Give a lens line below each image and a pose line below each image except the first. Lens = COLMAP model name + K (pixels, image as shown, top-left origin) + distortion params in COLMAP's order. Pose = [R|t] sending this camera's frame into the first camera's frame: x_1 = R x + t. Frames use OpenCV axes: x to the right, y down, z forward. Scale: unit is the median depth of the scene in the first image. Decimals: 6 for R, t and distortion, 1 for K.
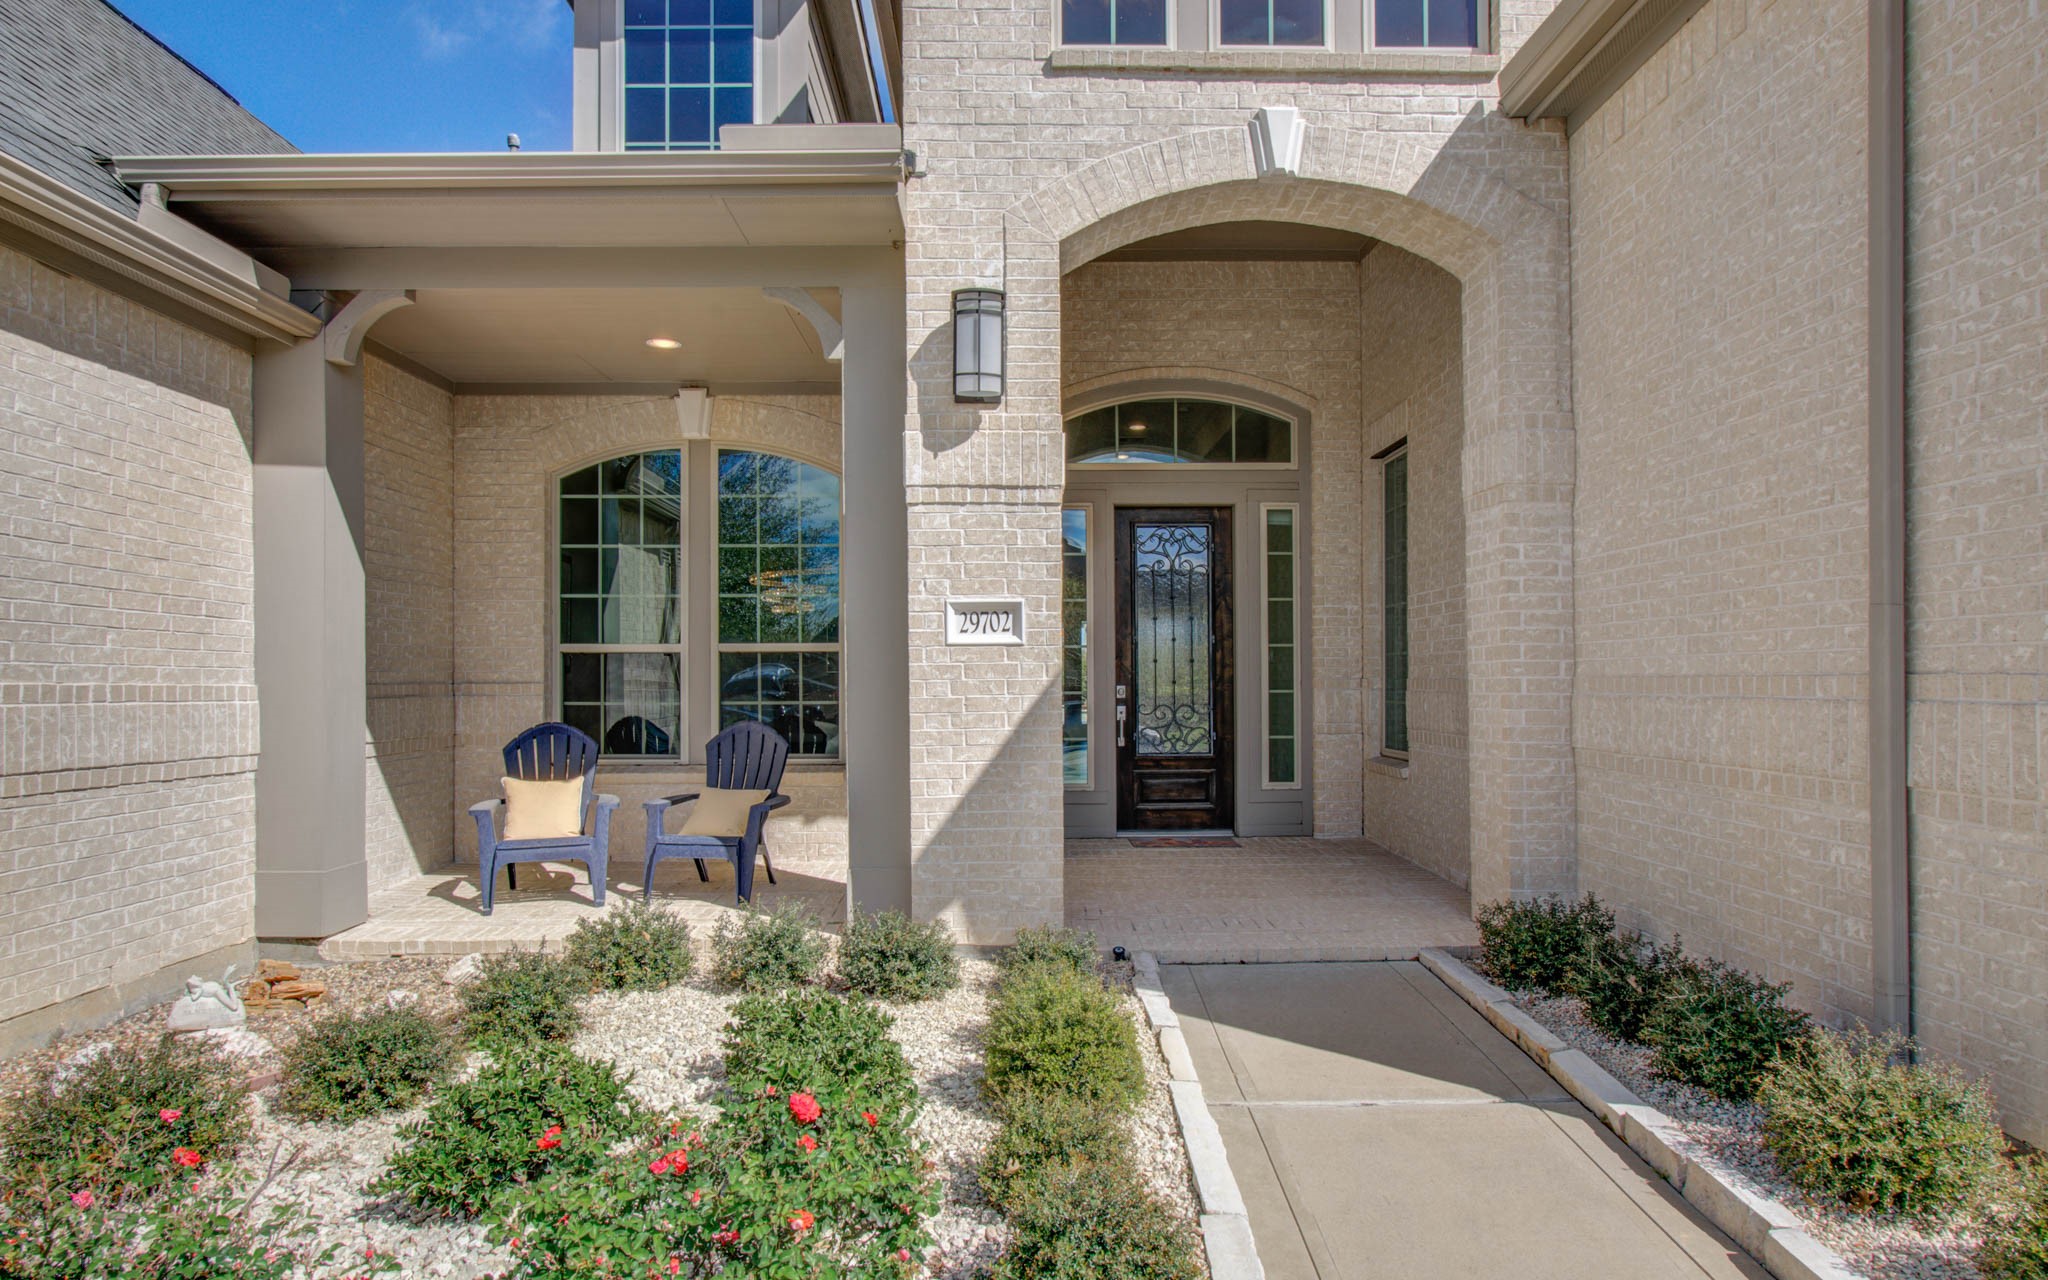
lens RADIAL K [[1190.5, 0, 1029.1], [0, 1190.5, 641.3], [0, 0, 1]] dist [0.033342, -0.000391]
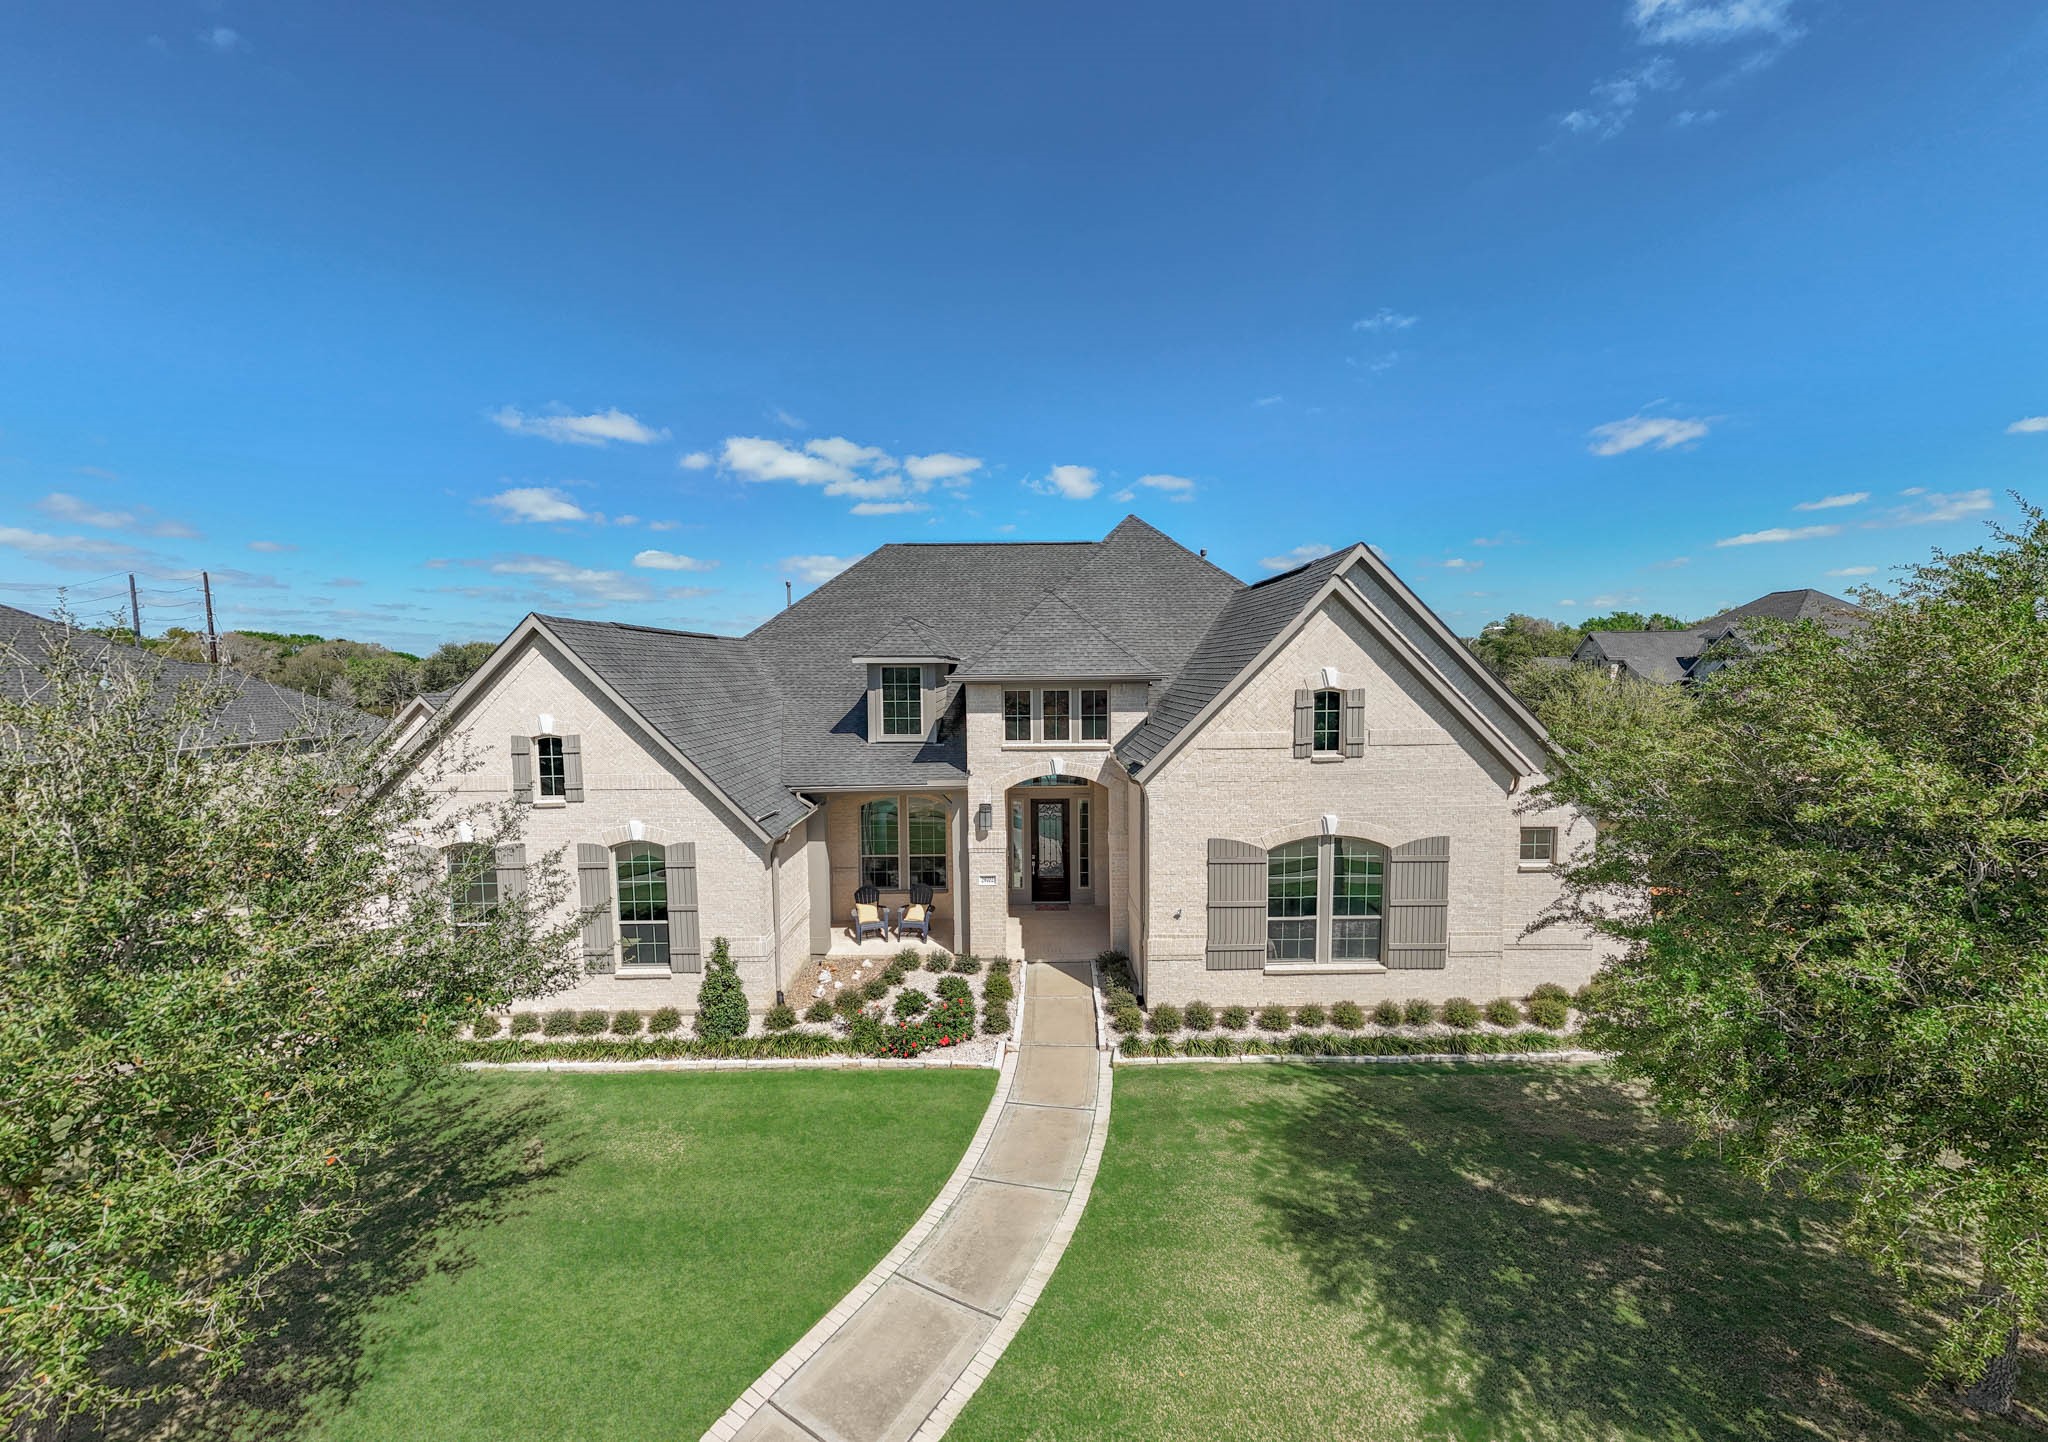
lens RADIAL K [[800.6, 0, 1020.6], [0, 800.6, 718.3], [0, 0, 1]] dist [-0.000692, -0.000305]
pose [[0.999857, -0.005258, -0.016075, 0.096704], [0.006651, 0.996109, 0.087882, -0.627708], [0.015550, -0.087976, 0.996001, -1.311615]]
